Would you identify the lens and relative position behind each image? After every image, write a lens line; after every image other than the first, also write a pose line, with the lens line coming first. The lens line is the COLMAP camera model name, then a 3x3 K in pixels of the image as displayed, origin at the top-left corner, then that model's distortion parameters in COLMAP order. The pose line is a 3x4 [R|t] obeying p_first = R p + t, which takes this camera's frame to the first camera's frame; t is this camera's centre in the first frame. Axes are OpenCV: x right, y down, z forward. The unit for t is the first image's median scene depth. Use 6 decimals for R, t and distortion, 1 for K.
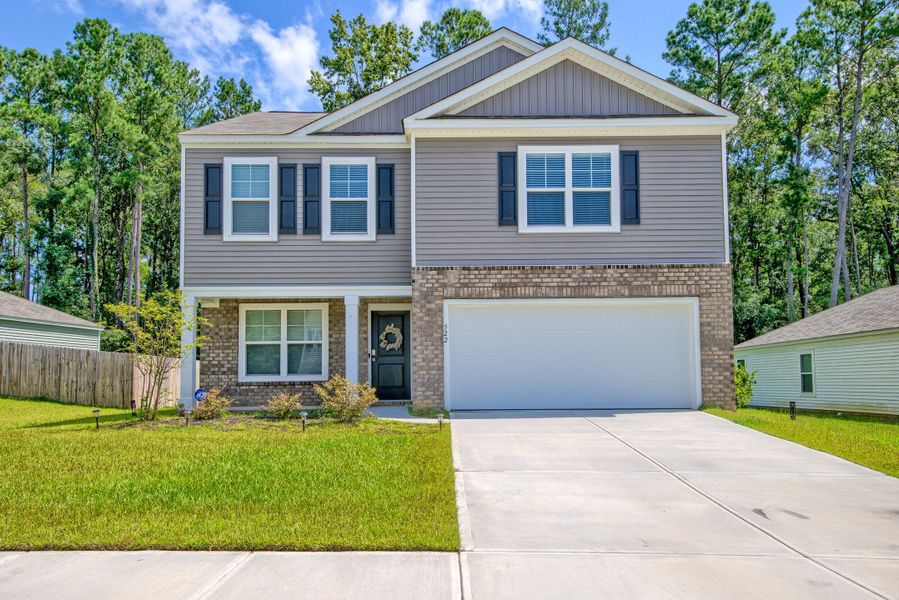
lens RADIAL K [[651.7, 0, 465.8], [0, 651.7, 305.2], [0, 0, 1]] dist [0.034591, 0.000005]
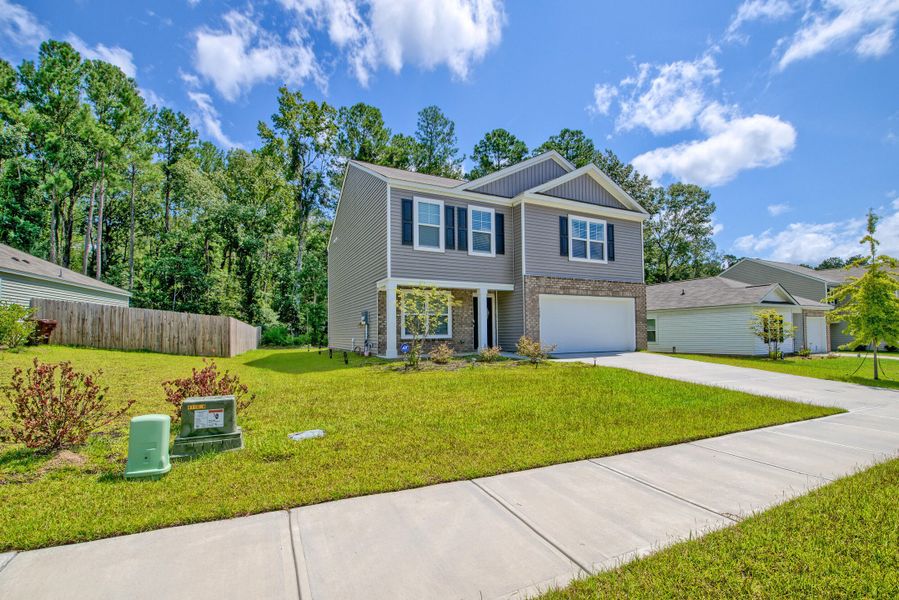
lens RADIAL K [[394.0, 0, 450.9], [0, 394.0, 296.1], [0, 0, 1]] dist [-0.013177, -0.000172]
pose [[0.902494, 0.041181, 0.428730, -0.693777], [-0.049473, 0.998742, 0.008211, 0.000902], [-0.427852, -0.028621, 0.903395, 0.104190]]
